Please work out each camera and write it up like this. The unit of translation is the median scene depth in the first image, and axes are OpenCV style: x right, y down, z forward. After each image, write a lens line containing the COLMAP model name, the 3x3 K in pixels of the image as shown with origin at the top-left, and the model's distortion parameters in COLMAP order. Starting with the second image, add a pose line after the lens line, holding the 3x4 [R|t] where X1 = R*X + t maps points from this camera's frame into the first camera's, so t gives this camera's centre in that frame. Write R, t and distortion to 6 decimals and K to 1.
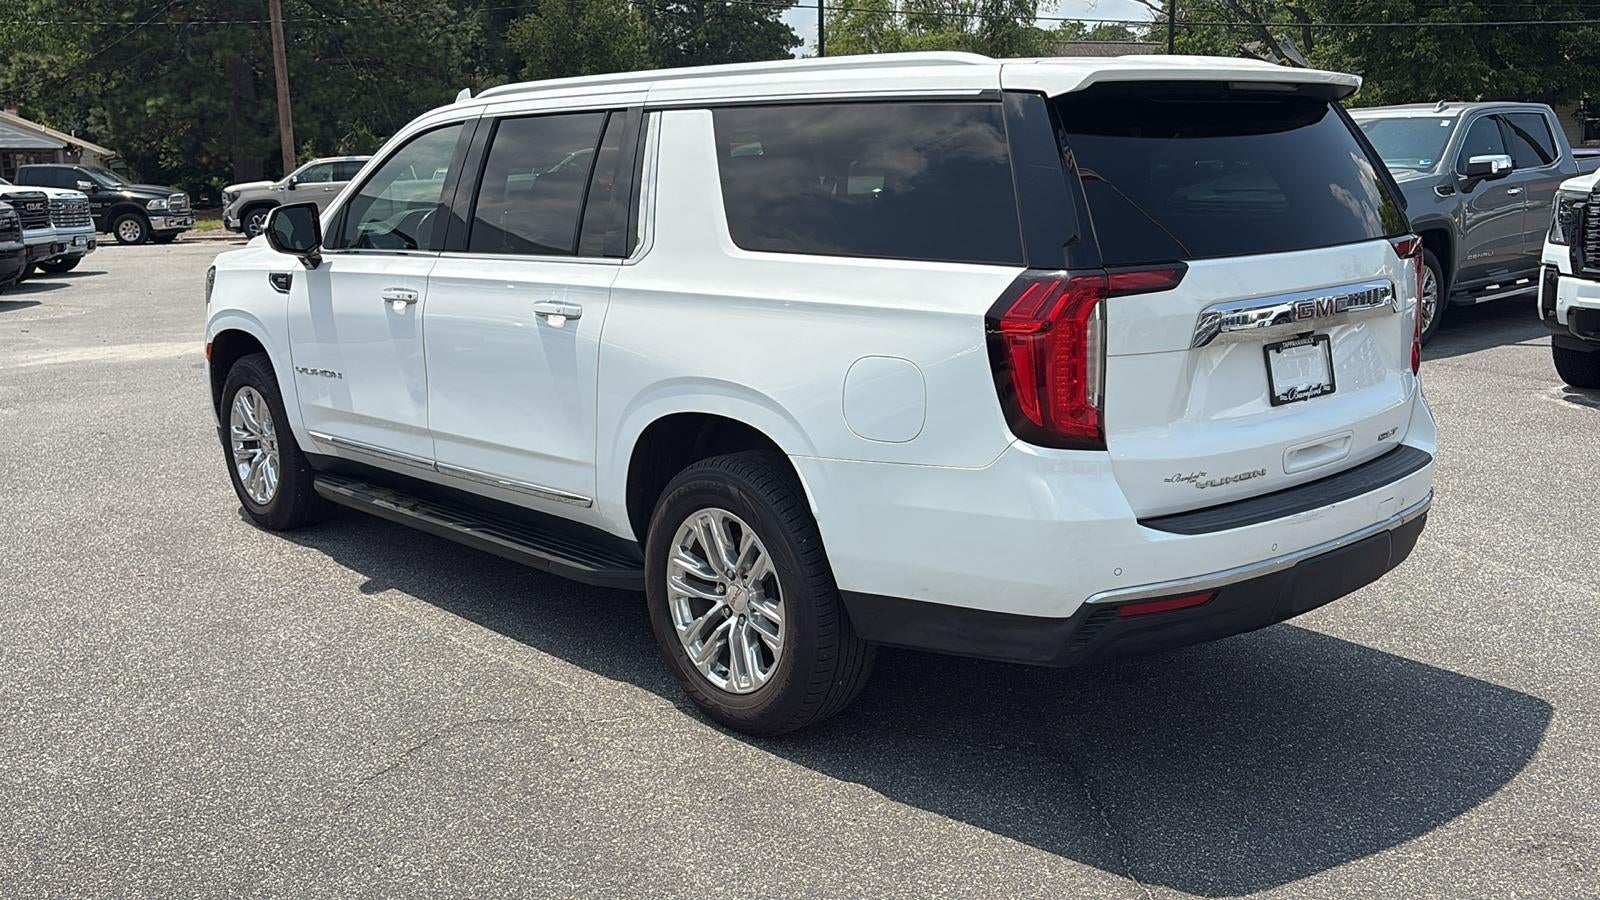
lens RADIAL K [[1500.1, 0, 794.6], [0, 1500.1, 446.2], [0, 0, 1]] dist [0.038706, 0.000000]
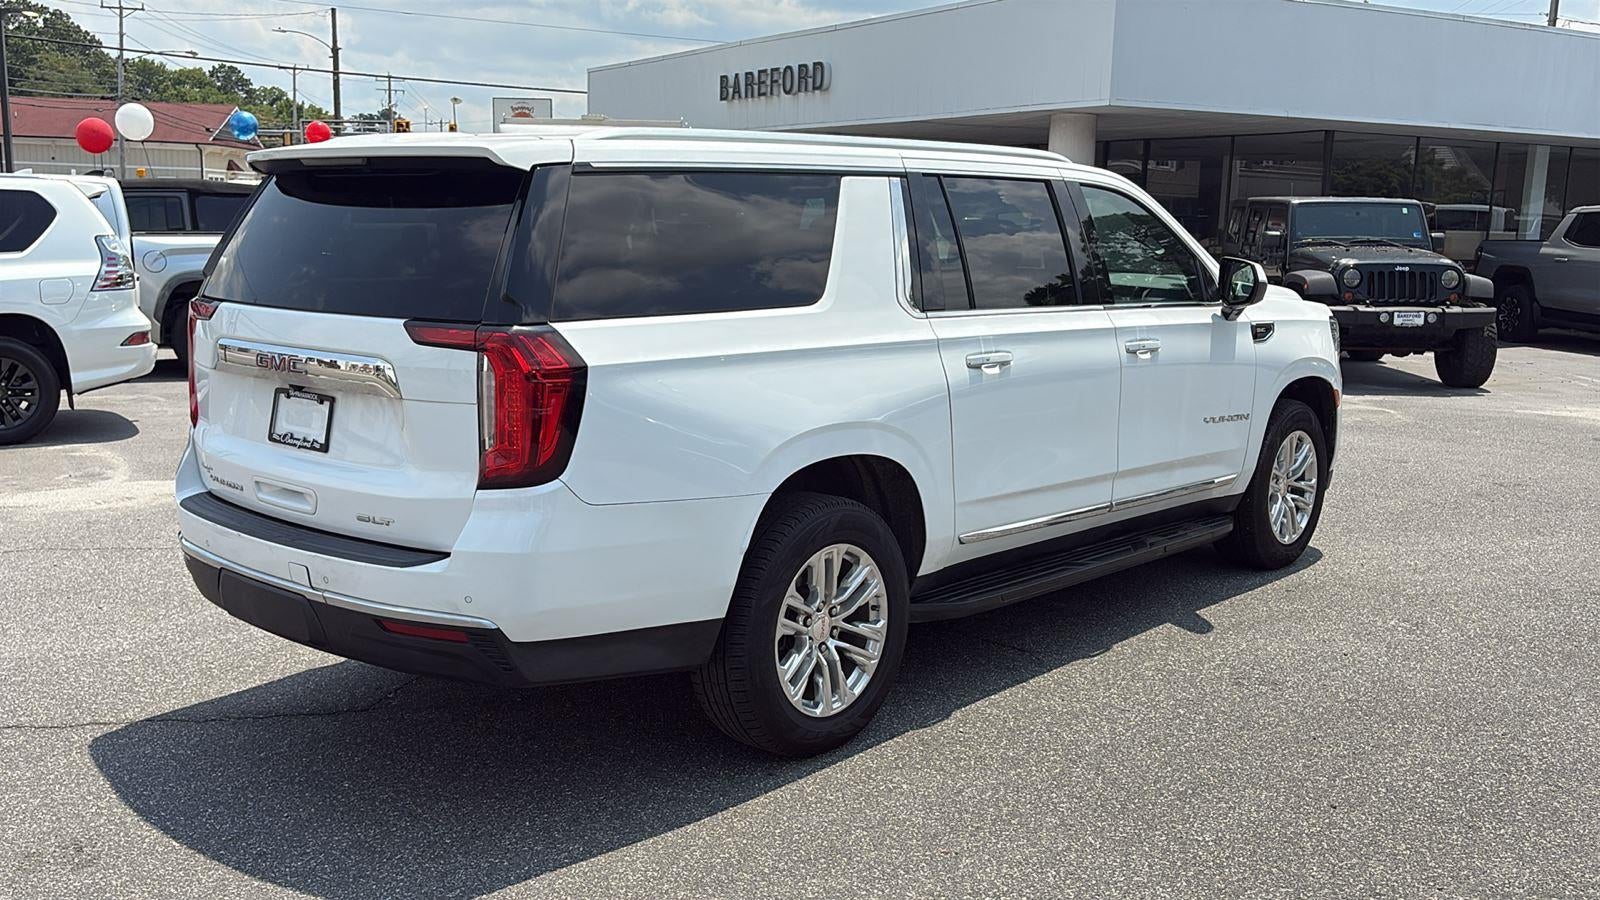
lens RADIAL K [[1500.1, 0, 797.2], [0, 1500.1, 493.0], [0, 0, 1]] dist [0.038706, 0.000000]
pose [[0.124543, 0.208415, -0.970078, 1.188743], [-0.208660, 0.961328, 0.179746, -0.222324], [0.970026, 0.180031, 0.163215, 0.963699]]
